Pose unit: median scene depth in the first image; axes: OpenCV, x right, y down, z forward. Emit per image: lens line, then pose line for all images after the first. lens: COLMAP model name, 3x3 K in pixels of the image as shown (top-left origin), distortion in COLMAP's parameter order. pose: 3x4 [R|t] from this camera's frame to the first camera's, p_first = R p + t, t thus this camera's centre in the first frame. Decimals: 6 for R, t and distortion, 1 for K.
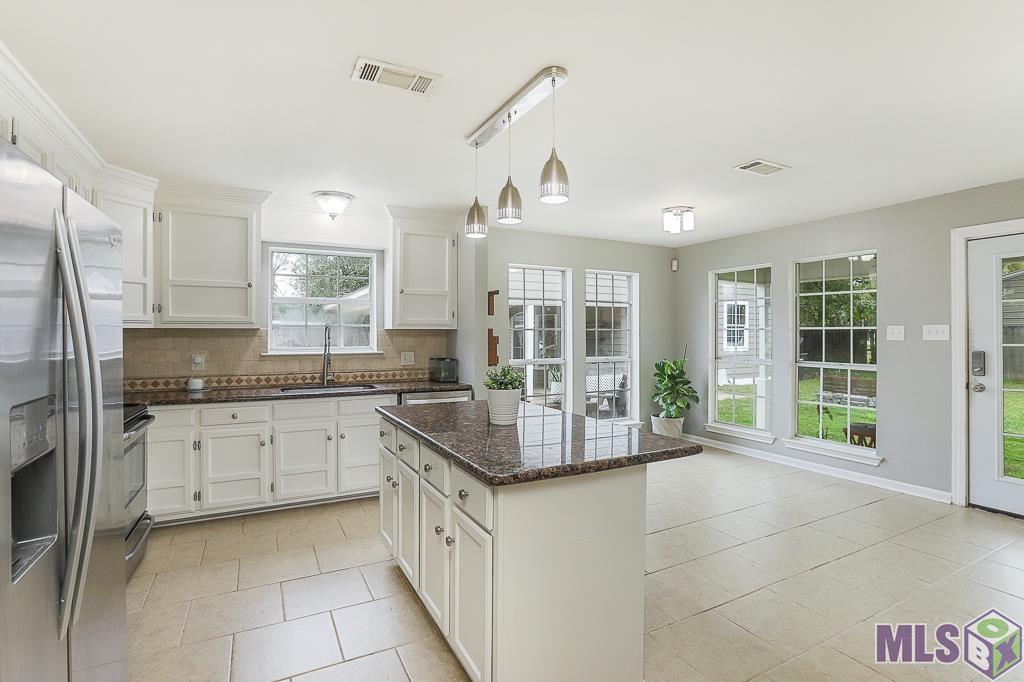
lens RADIAL K [[476.2, 0, 512.0], [0, 476.2, 341.0], [0, 0, 1]] dist [-0.000854, 0.000197]
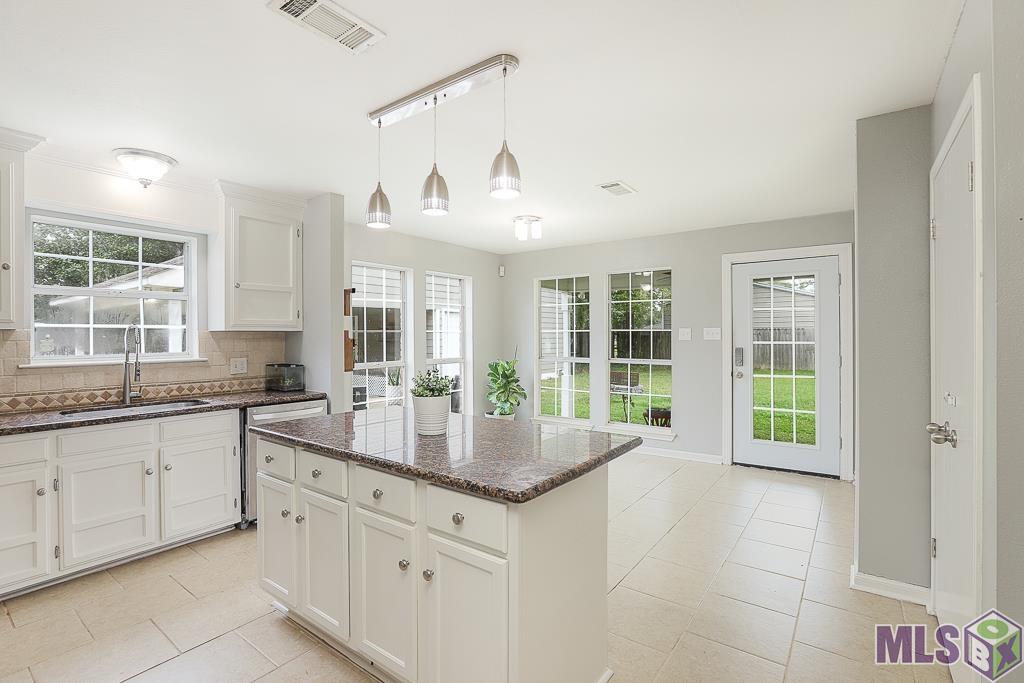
lens RADIAL K [[470.3, 0, 497.4], [0, 470.3, 345.2], [0, 0, 1]] dist [-0.026960, 0.029156]
pose [[0.913983, -0.011373, 0.405593, -0.151242], [0.009534, 0.999933, 0.006553, -0.000506], [-0.405640, -0.002123, 0.914030, 0.070881]]
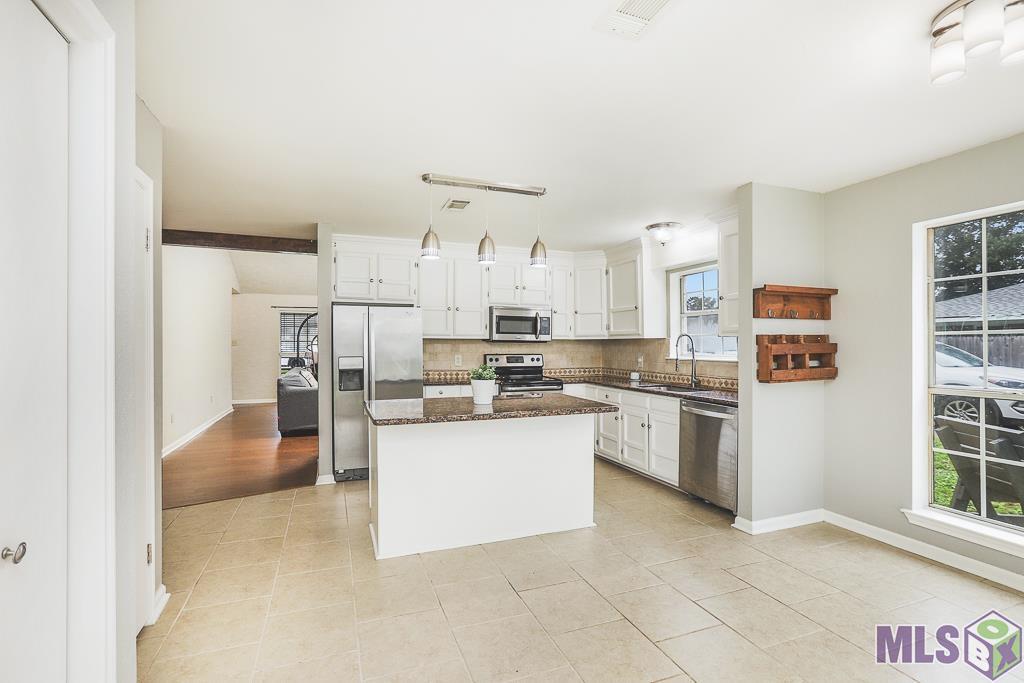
lens RADIAL K [[501.3, 0, 512.0], [0, 501.3, 341.5], [0, 0, 1]] dist [-0.000009, 0.000096]
pose [[-0.106961, -0.008739, -0.994225, 0.840137], [-0.017648, 0.999821, -0.006889, -0.000019], [0.994107, 0.016809, -0.107096, 0.693153]]
